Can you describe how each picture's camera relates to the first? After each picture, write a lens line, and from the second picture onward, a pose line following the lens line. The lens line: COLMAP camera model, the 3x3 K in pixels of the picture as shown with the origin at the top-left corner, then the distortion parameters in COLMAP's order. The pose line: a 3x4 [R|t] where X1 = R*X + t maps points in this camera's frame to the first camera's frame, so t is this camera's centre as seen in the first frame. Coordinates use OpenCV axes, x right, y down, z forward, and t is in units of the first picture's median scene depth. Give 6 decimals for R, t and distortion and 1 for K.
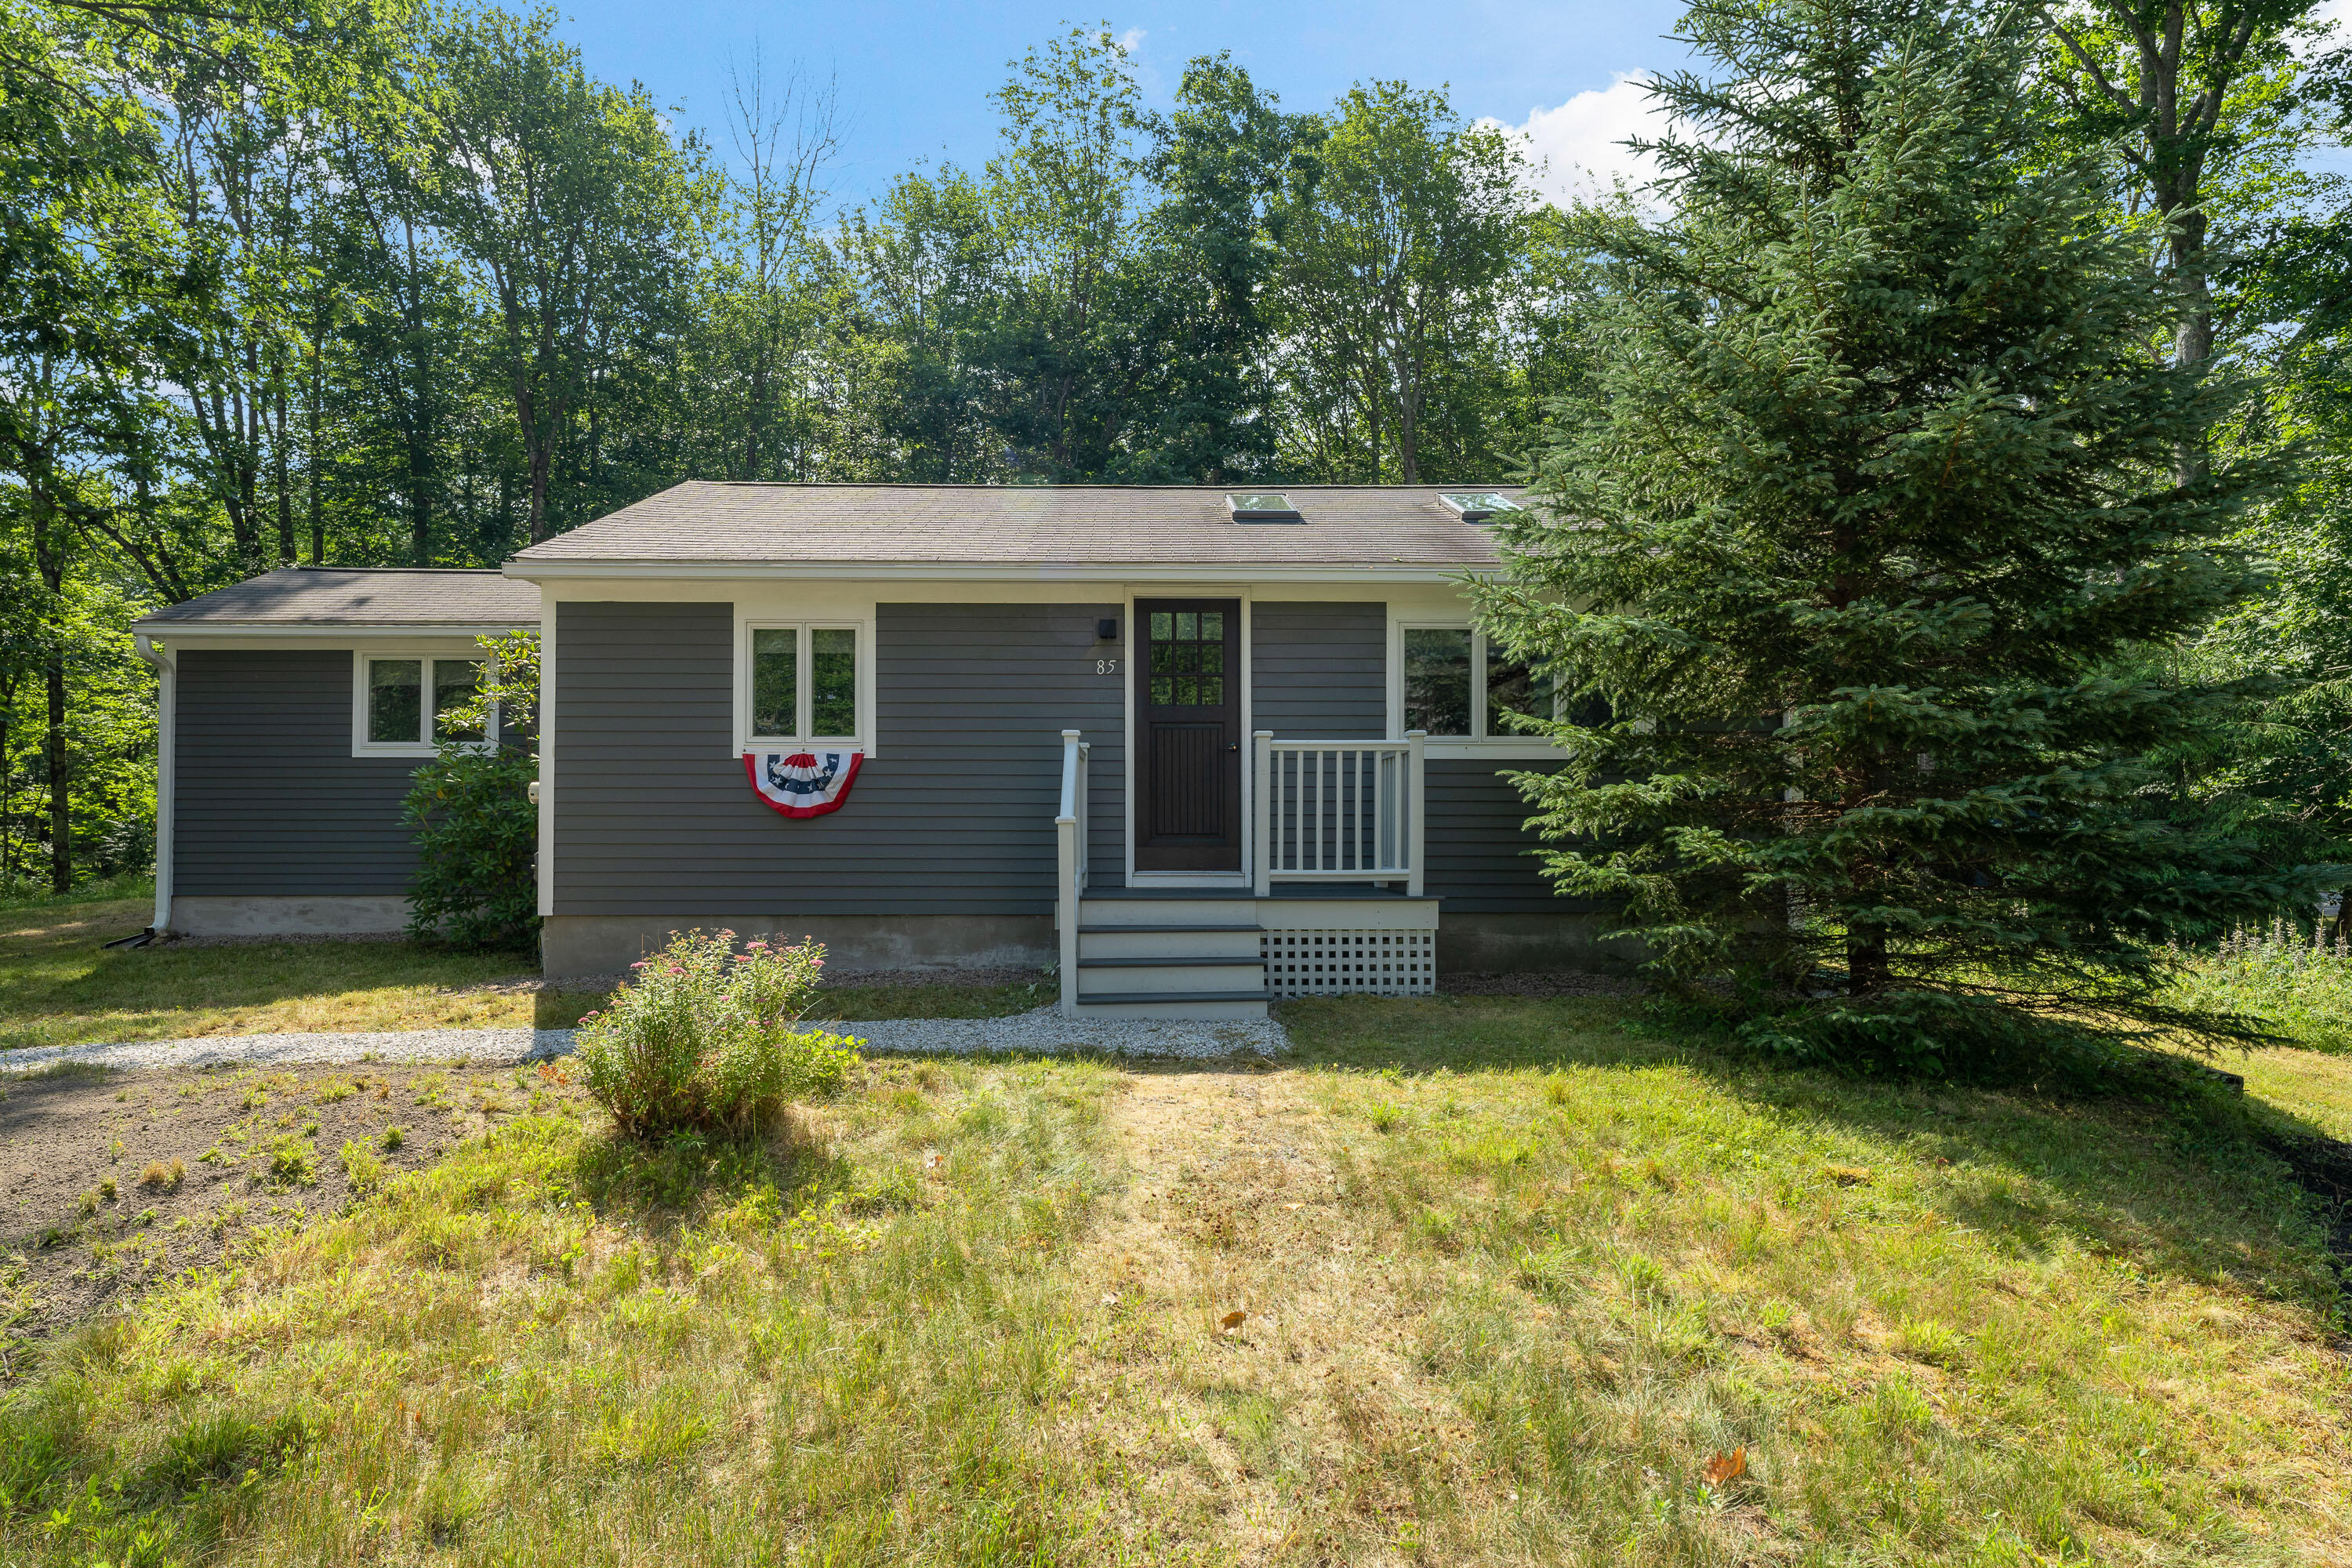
lens RADIAL K [[1277.5, 0, 1175.6], [0, 1277.5, 779.3], [0, 0, 1]] dist [-0.001452, -0.000559]
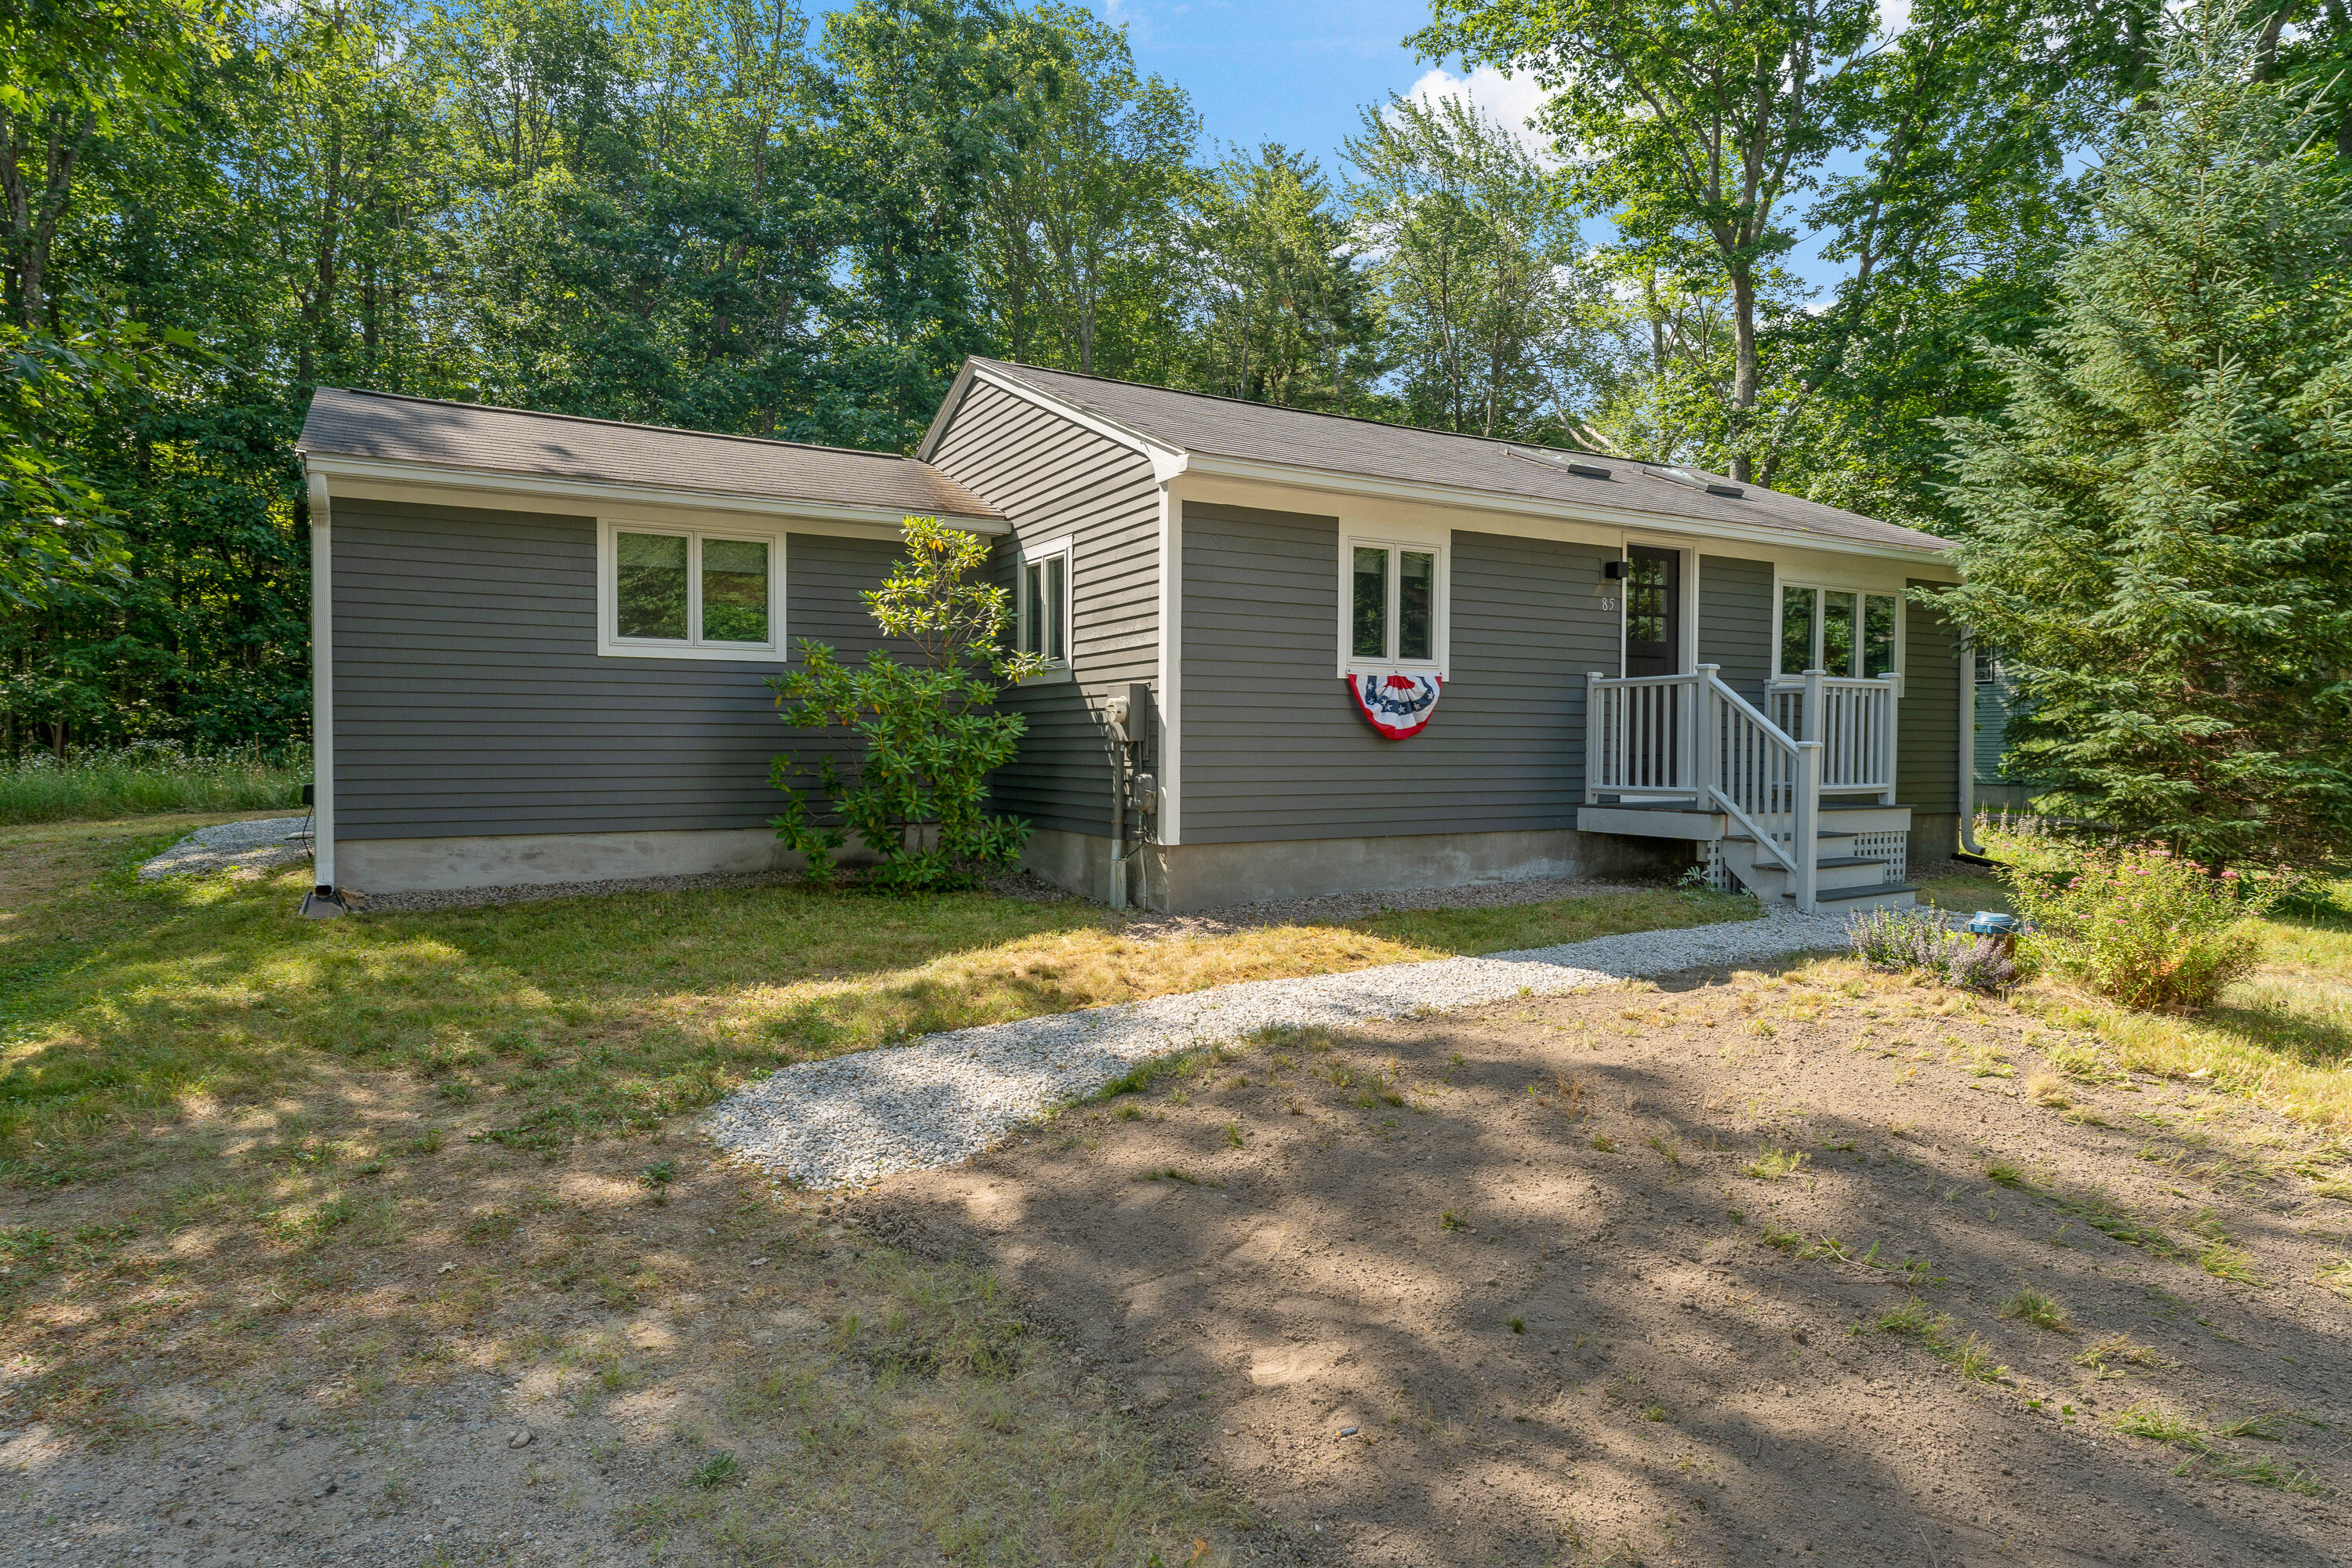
lens RADIAL K [[1277.5, 0, 1179.2], [0, 1277.5, 787.9], [0, 0, 1]] dist [-0.001452, -0.000559]
pose [[0.886200, -0.011747, 0.463154, -0.904088], [-0.020806, 0.997661, 0.065113, 0.006224], [-0.462836, -0.067339, 0.883883, 0.184777]]
